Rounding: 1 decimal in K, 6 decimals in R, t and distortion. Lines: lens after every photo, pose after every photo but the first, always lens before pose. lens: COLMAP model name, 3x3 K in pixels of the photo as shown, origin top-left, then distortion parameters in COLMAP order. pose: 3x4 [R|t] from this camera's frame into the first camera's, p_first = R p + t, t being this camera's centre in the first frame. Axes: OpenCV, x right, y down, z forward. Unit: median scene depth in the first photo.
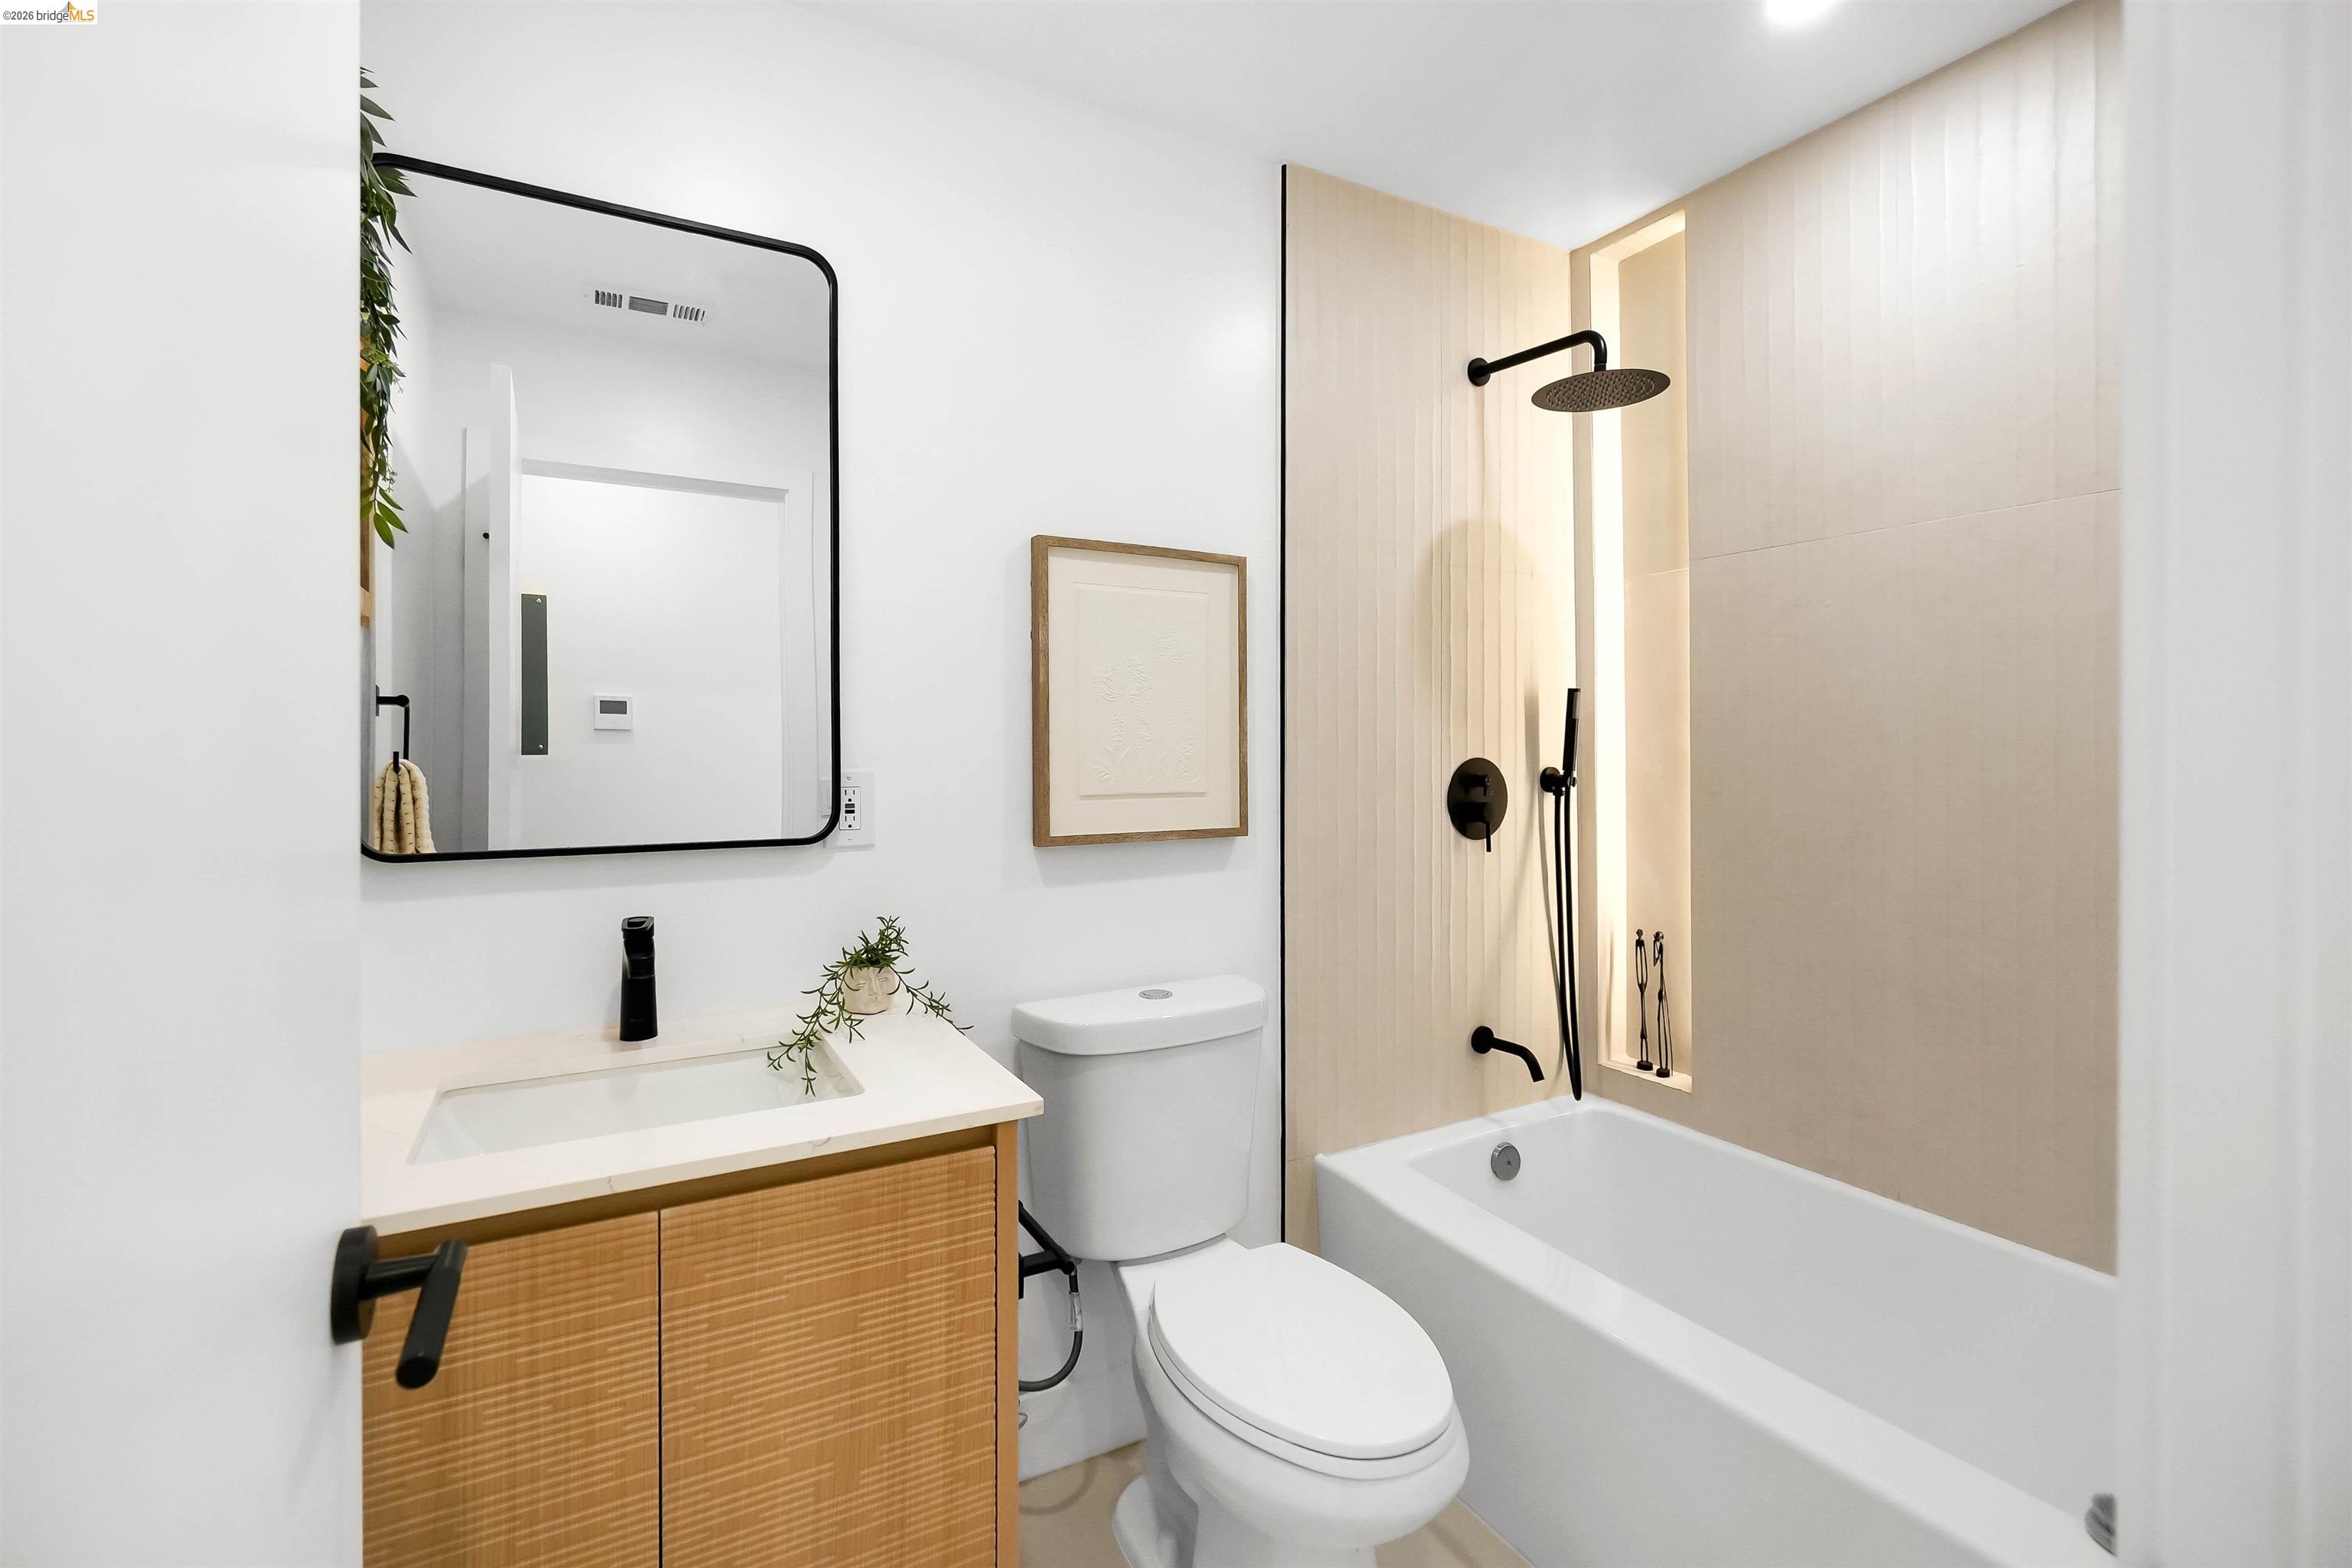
lens RADIAL K [[1032.9, 0, 1176.1], [0, 1032.9, 749.1], [0, 0, 1]] dist [-0.009469, 0.002519]
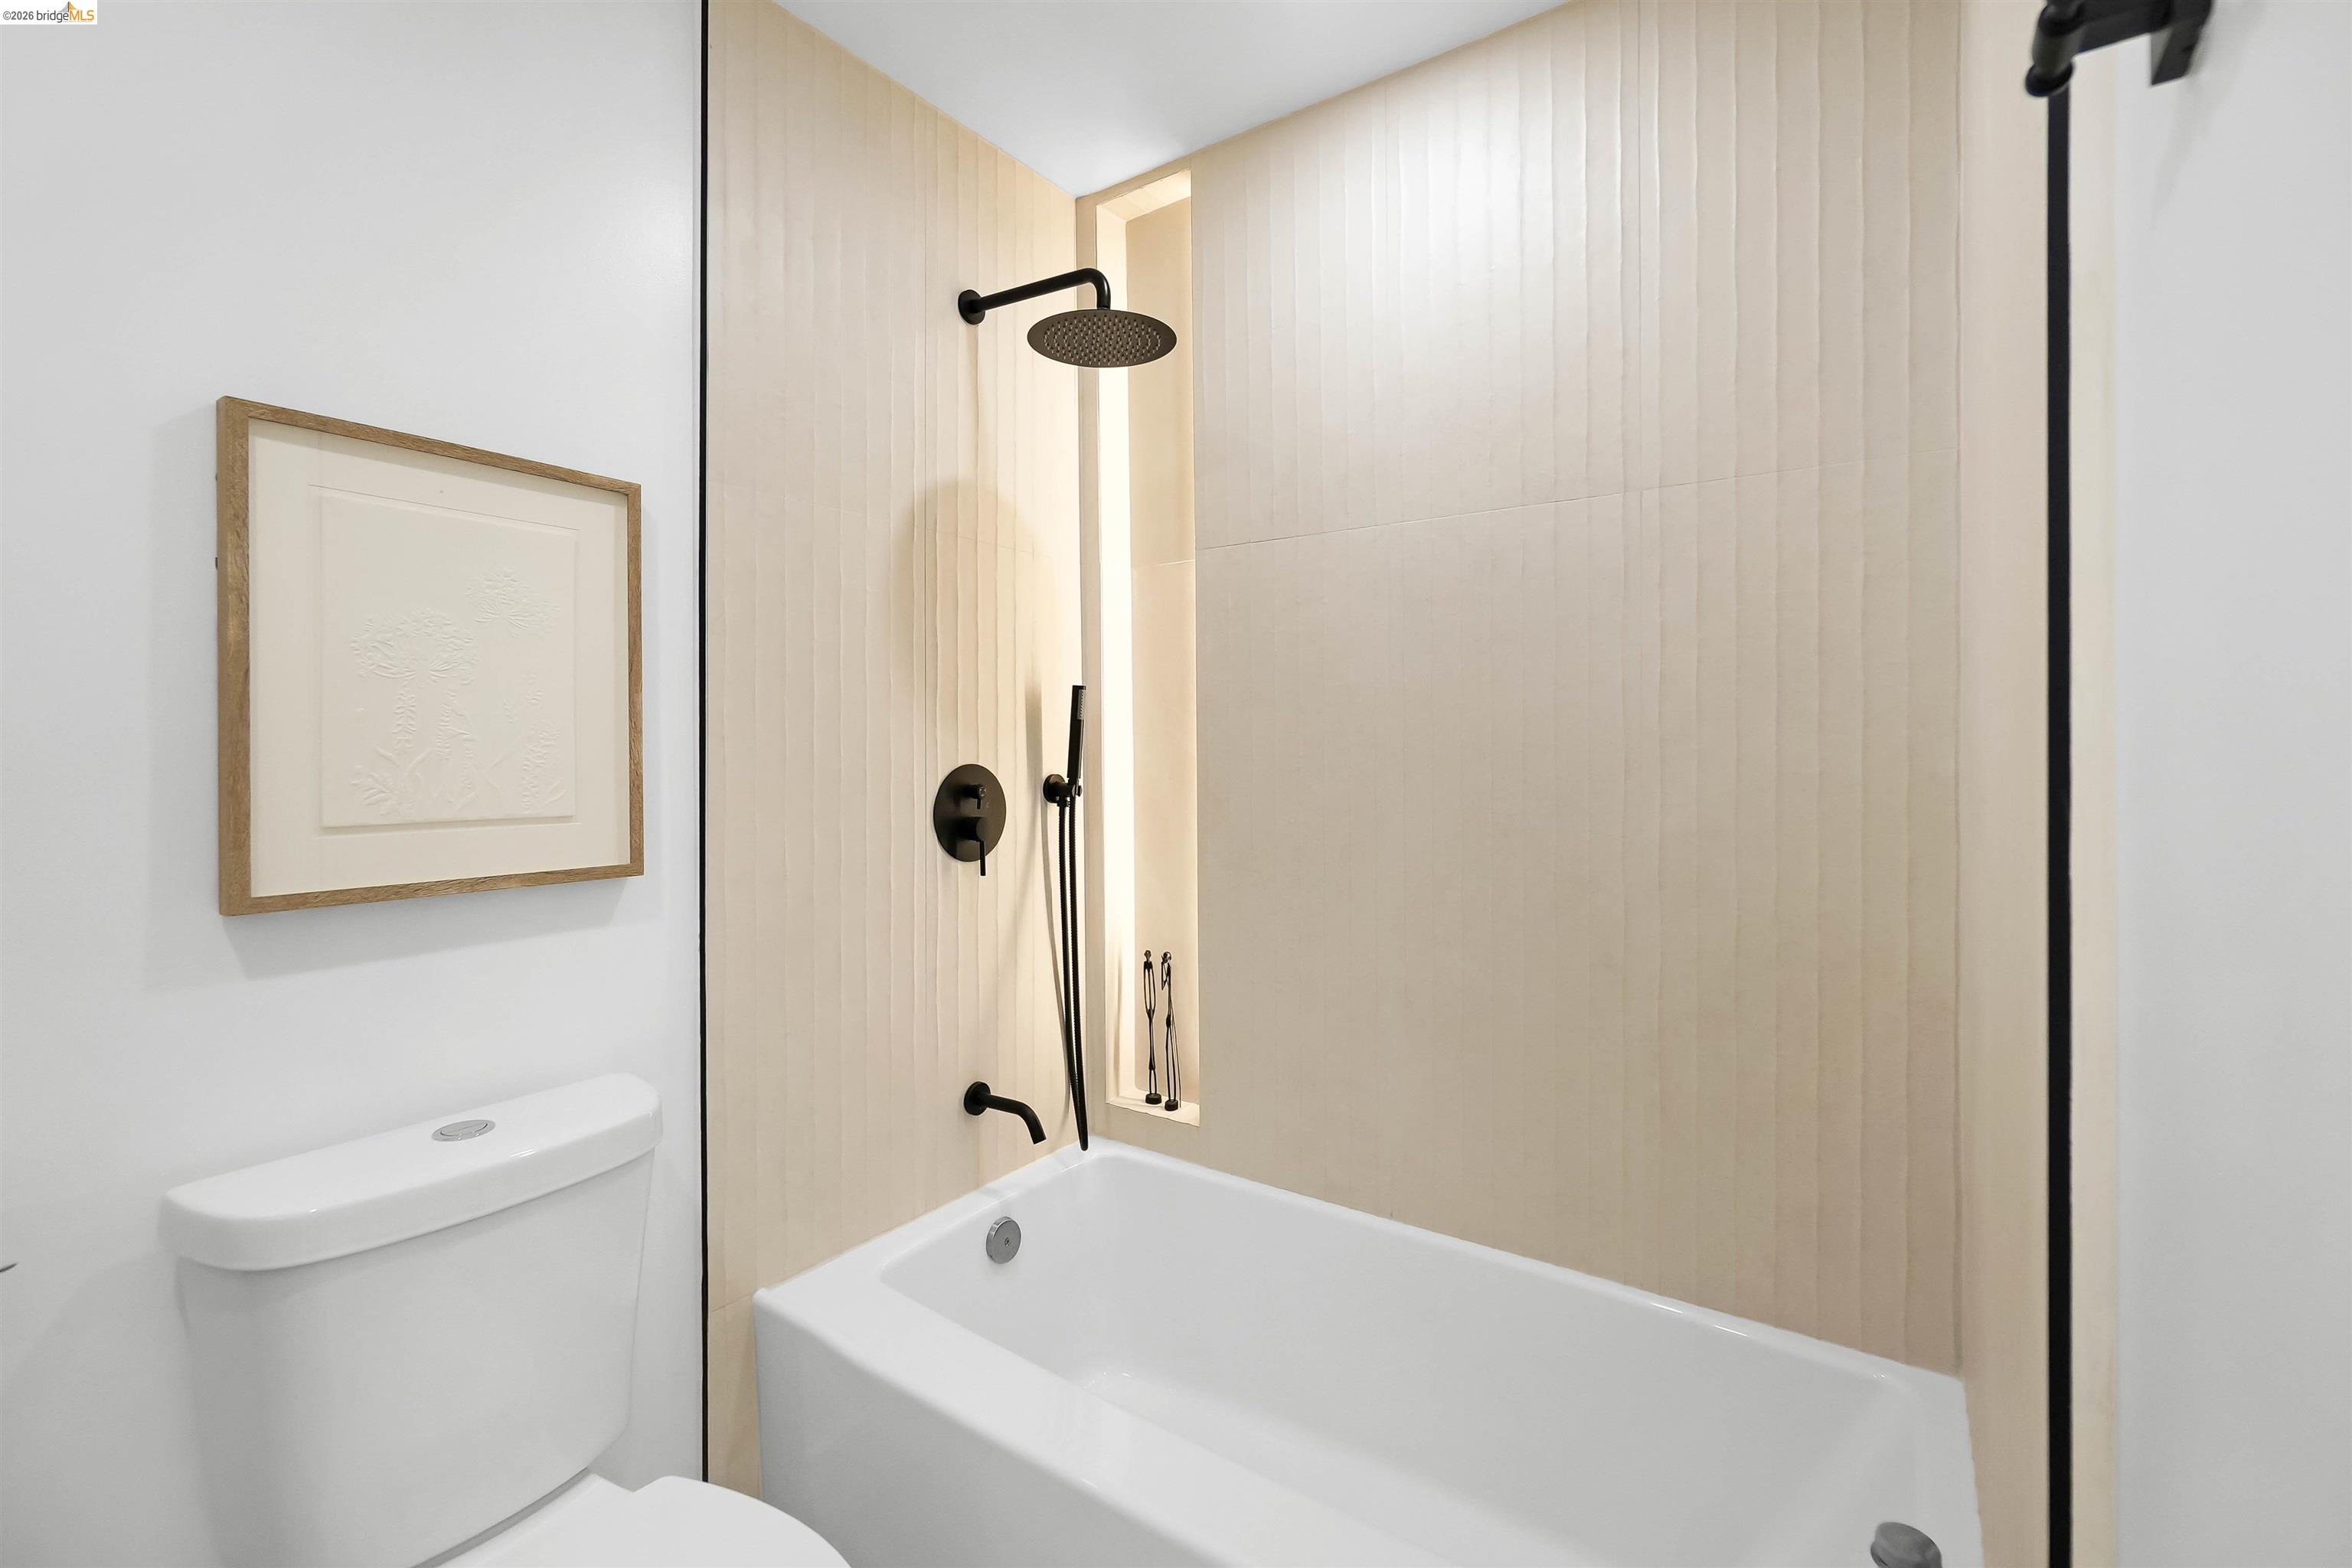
lens RADIAL K [[1032.9, 0, 1170.9], [0, 1032.9, 768.6], [0, 0, 1]] dist [-0.009469, 0.002519]
pose [[0.904048, -0.007262, 0.427370, 0.085247], [0.002225, 0.999922, 0.012284, 0.002318], [-0.427426, -0.010155, 0.903993, 0.179413]]
